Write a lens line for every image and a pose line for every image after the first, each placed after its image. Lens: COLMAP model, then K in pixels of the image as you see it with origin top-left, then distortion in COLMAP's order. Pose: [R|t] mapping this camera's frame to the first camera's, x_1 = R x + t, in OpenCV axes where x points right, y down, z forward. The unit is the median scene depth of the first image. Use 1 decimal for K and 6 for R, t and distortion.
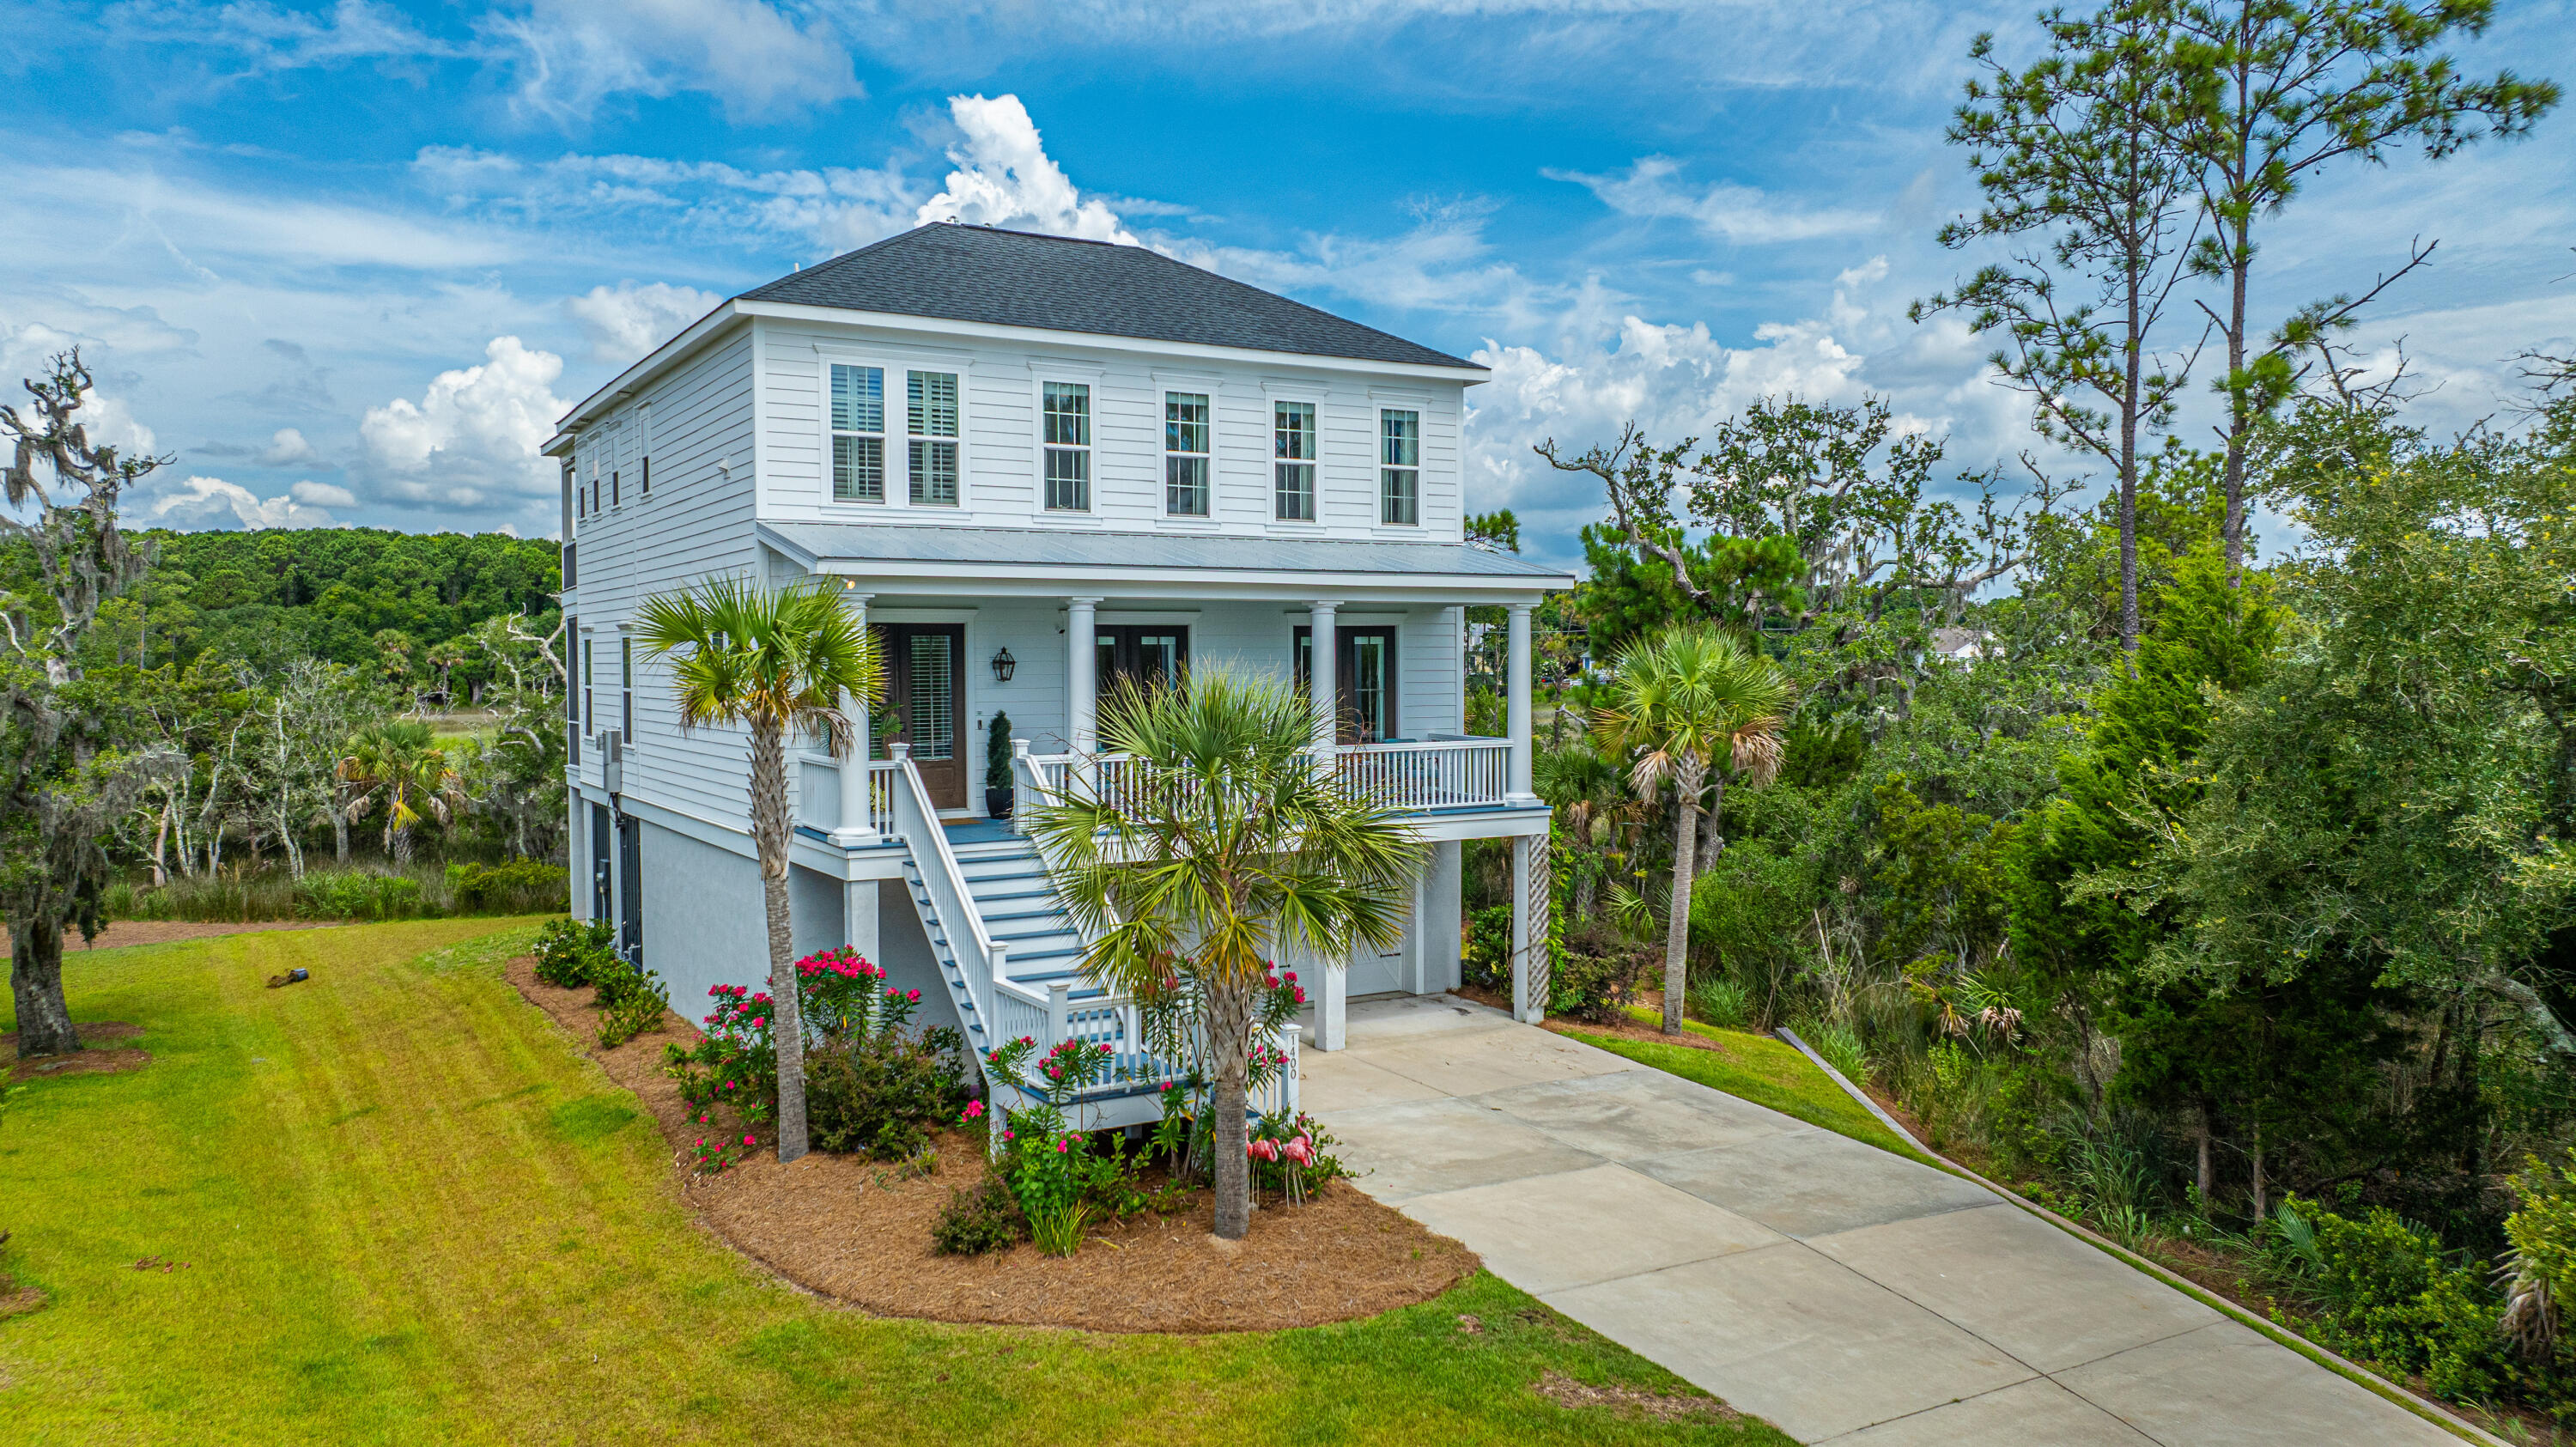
lens RADIAL K [[1801.9, 0, 1310.6], [0, 1801.9, 739.1], [0, 0, 1]] dist [-0.011403, -0.000576]
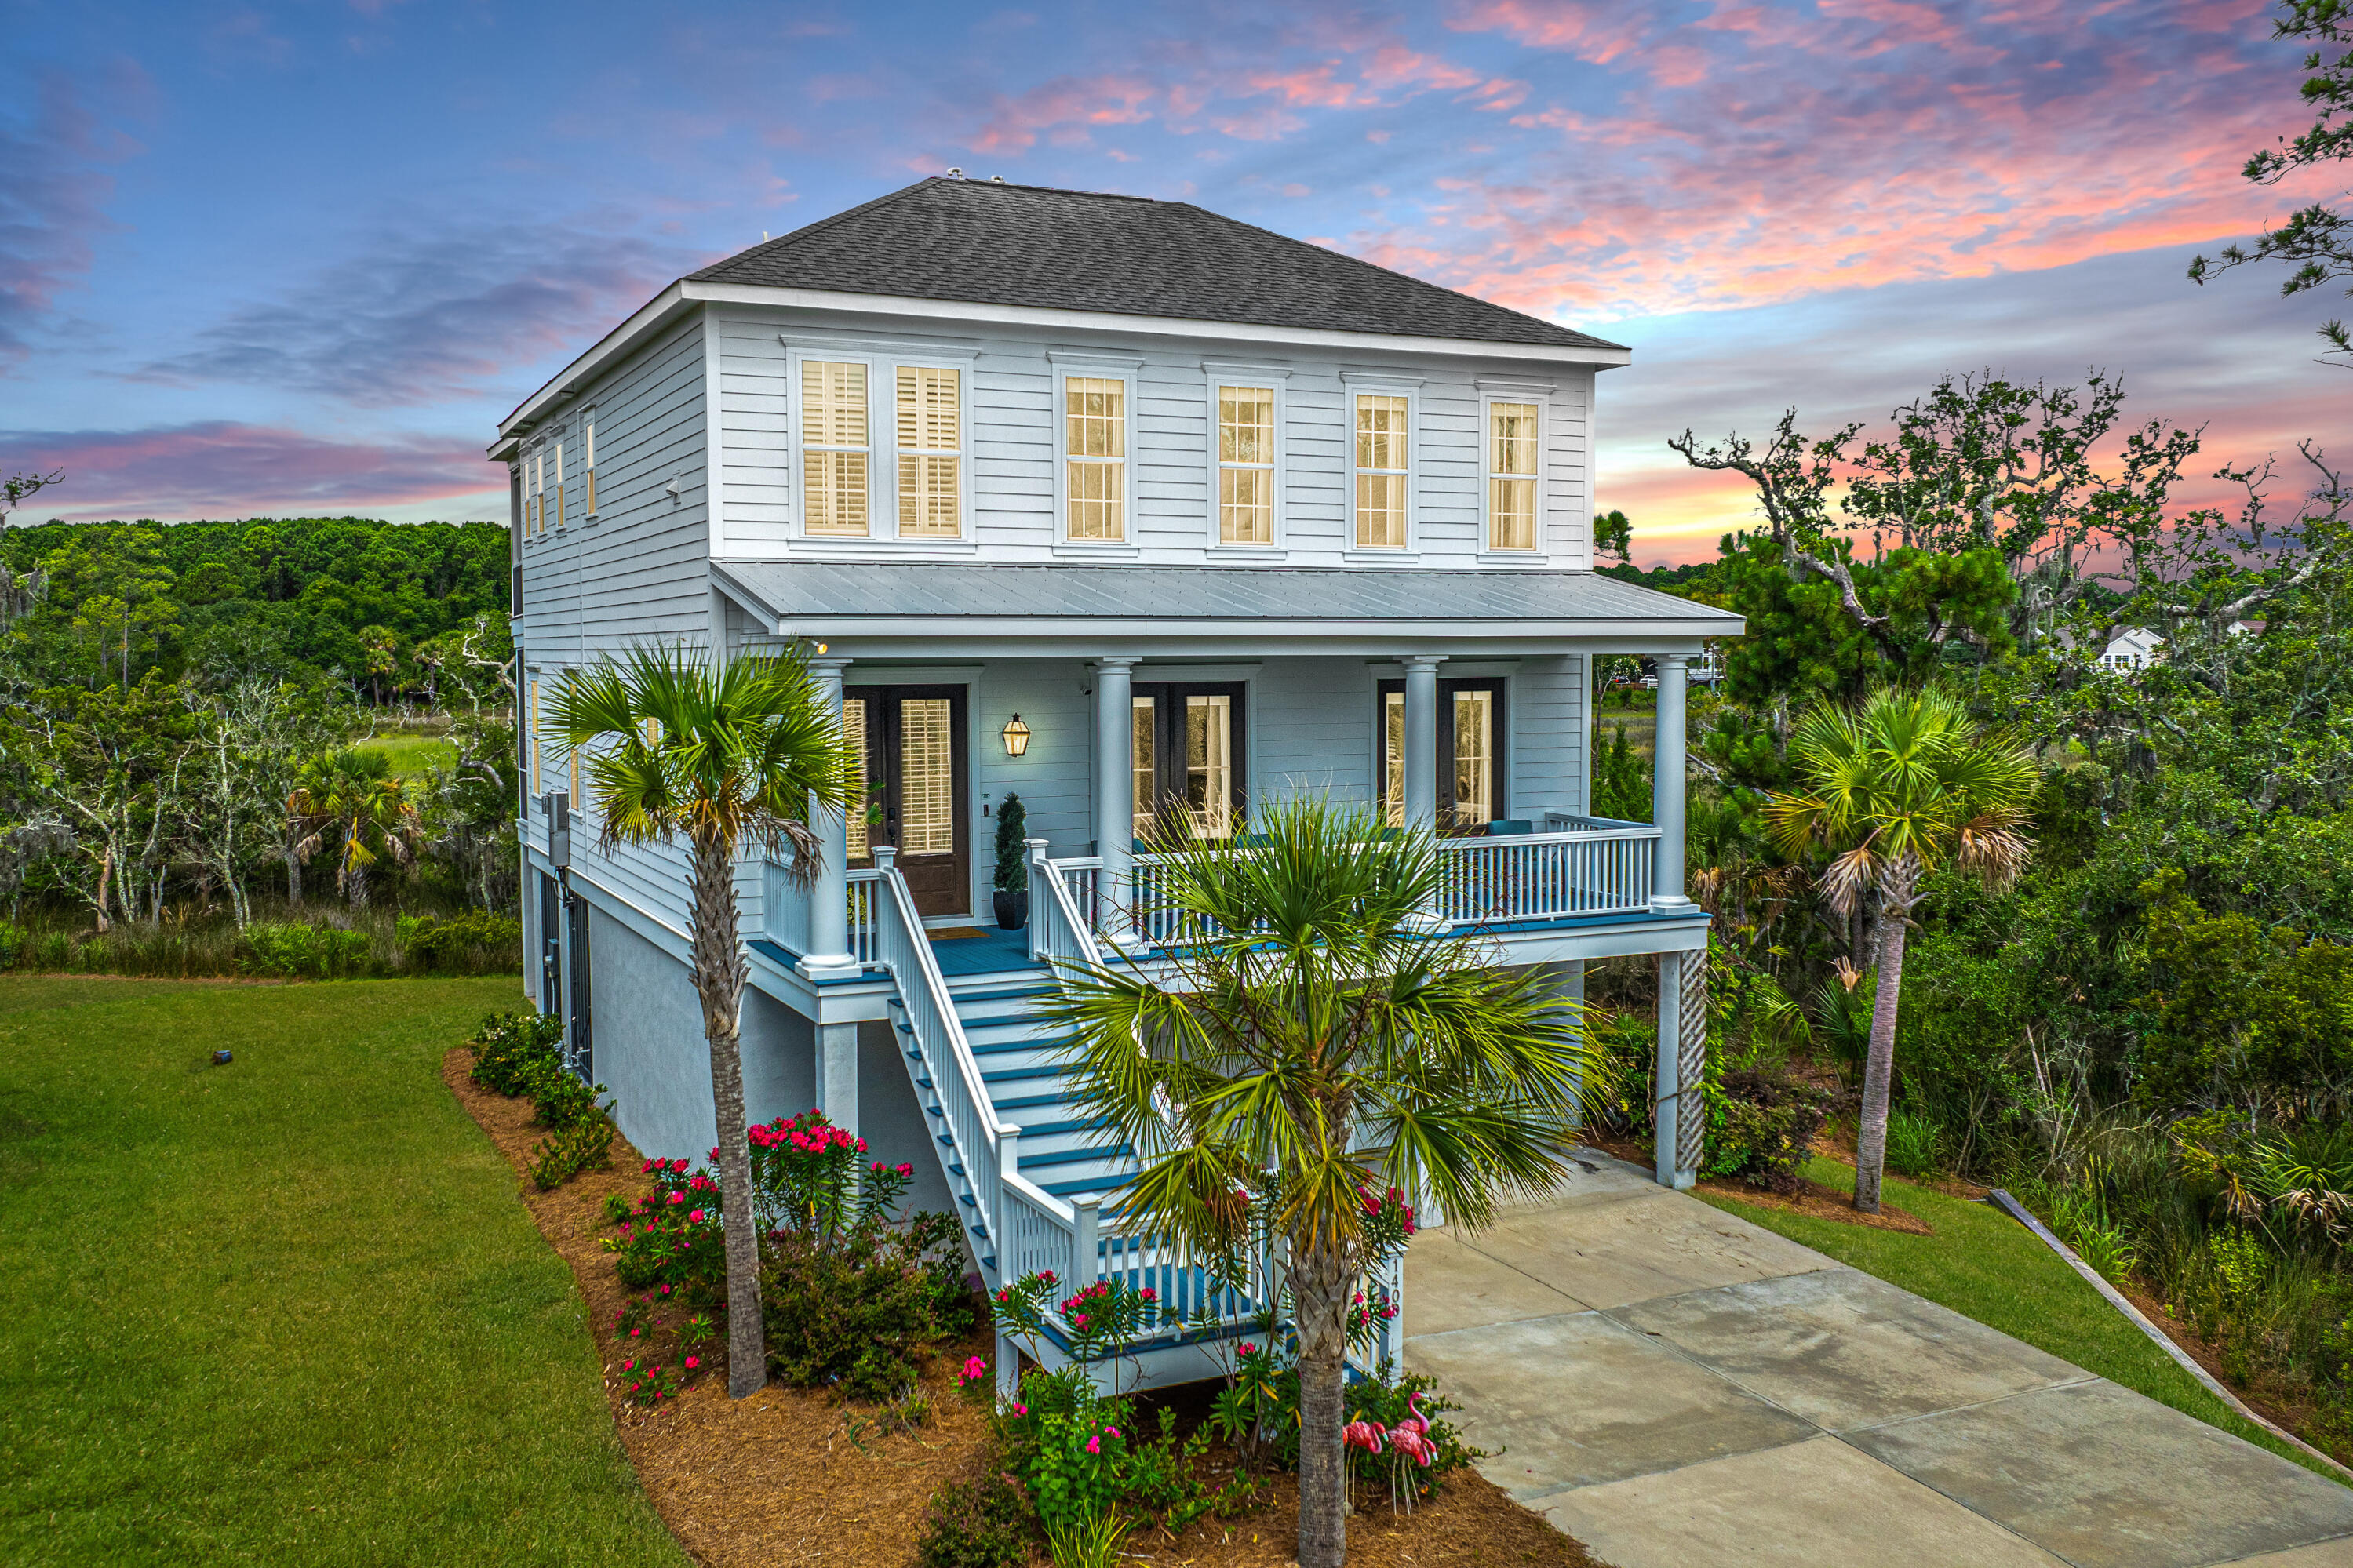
lens RADIAL K [[1948.1, 0, 1156.3], [0, 1948.1, 780.9], [0, 0, 1]] dist [-0.015724, 0.002128]
pose [[0.995173, 0.006268, -0.097933, -0.022826], [-0.003838, 0.999681, 0.024980, -0.040362], [0.098058, -0.024483, 0.994880, 0.140290]]
